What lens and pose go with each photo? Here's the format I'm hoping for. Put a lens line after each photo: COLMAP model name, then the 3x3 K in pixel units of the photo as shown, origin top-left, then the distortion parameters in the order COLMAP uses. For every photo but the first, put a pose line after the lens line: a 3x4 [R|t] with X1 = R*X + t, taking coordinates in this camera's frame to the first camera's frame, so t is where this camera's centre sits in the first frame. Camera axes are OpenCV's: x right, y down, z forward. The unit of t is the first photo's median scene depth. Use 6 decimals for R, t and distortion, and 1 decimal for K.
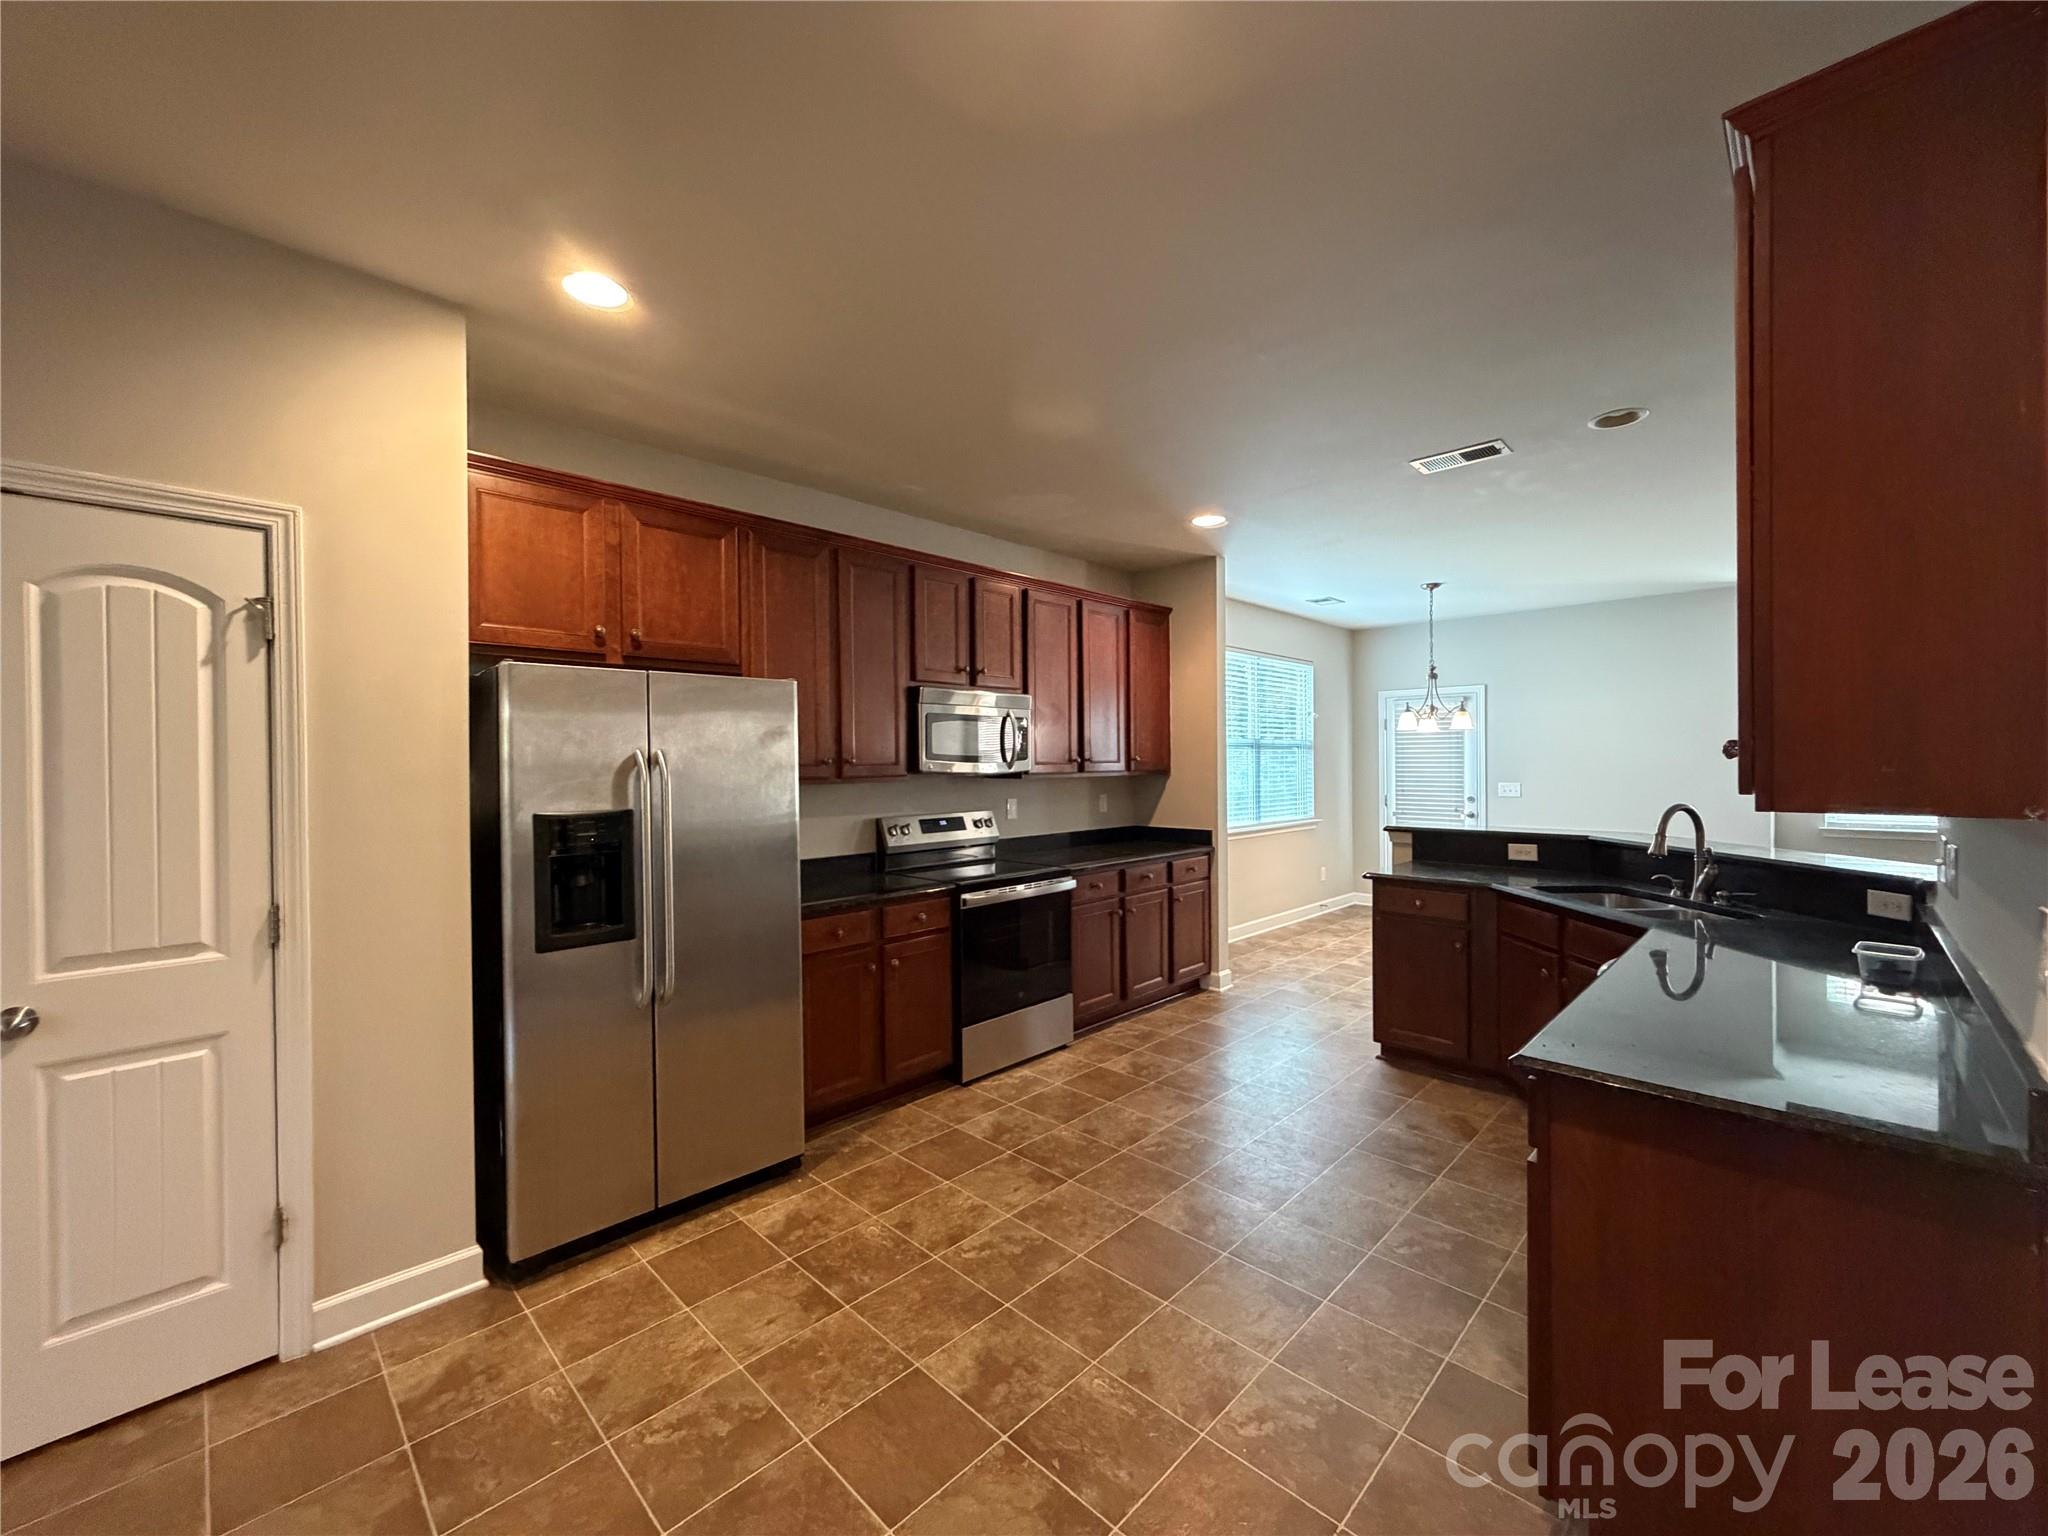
lens RADIAL K [[819.5, 0, 1024.0], [0, 819.5, 768.0], [0, 0, 1]] dist [-0.000785, -0.000044]
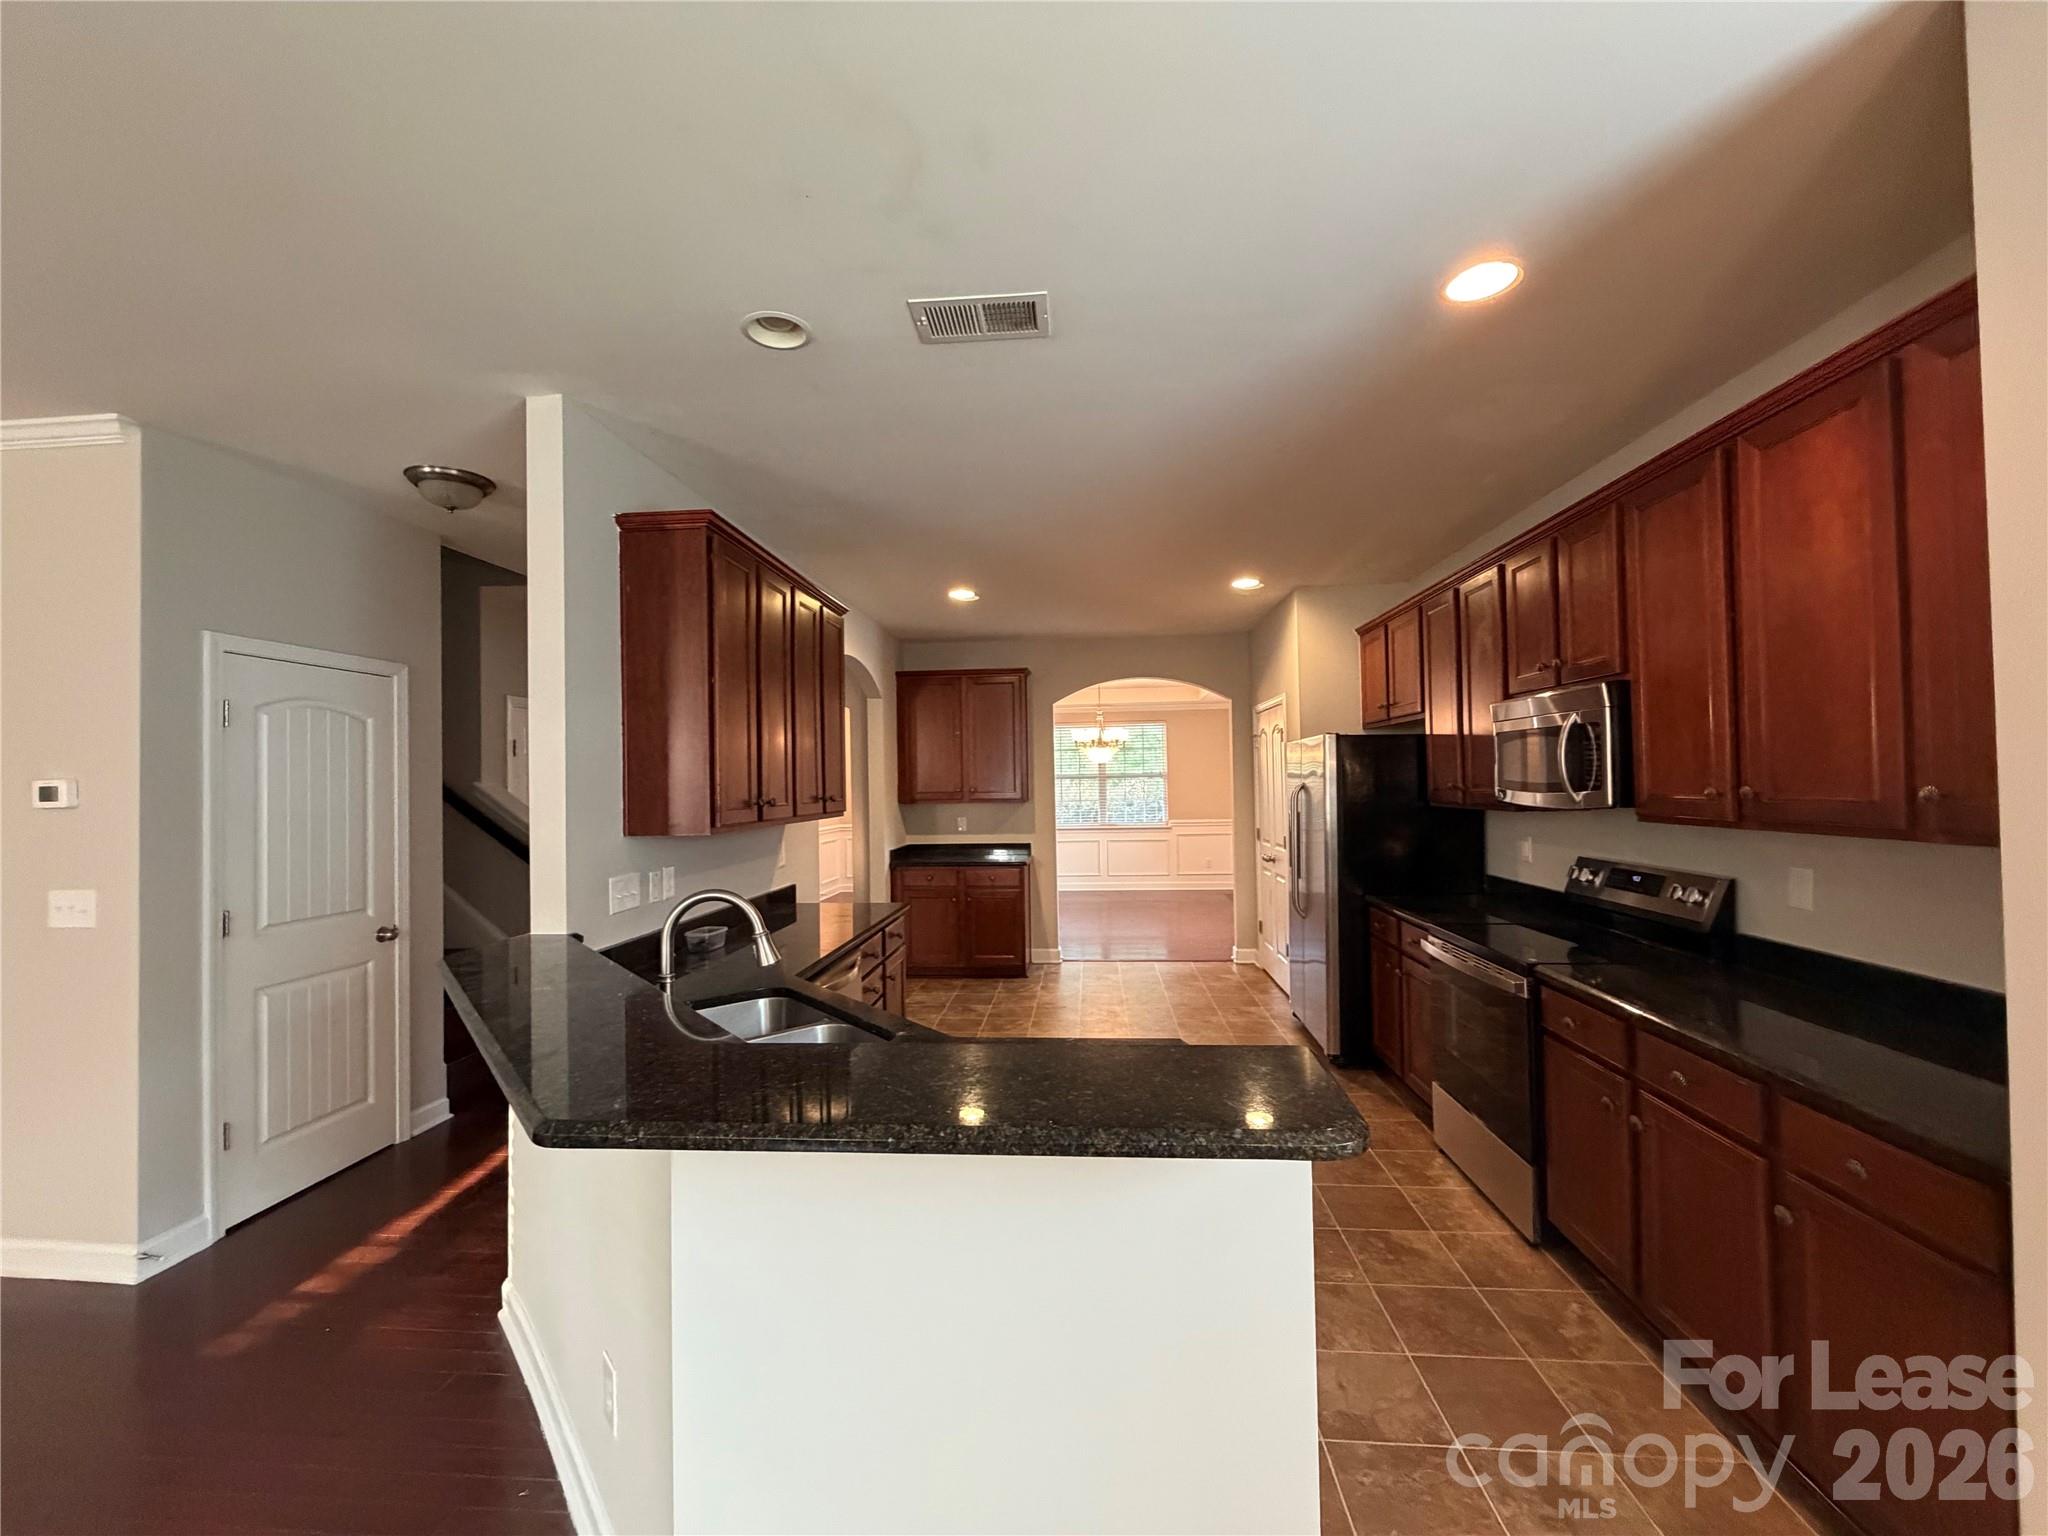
lens RADIAL K [[819.5, 0, 1024.0], [0, 819.5, 768.0], [0, 0, 1]] dist [-0.000785, -0.000044]
pose [[-0.764858, 0.005872, -0.644172, 1.160541], [0.007204, 0.999974, 0.000562, -0.042726], [0.644159, -0.004211, -0.764880, 1.904203]]
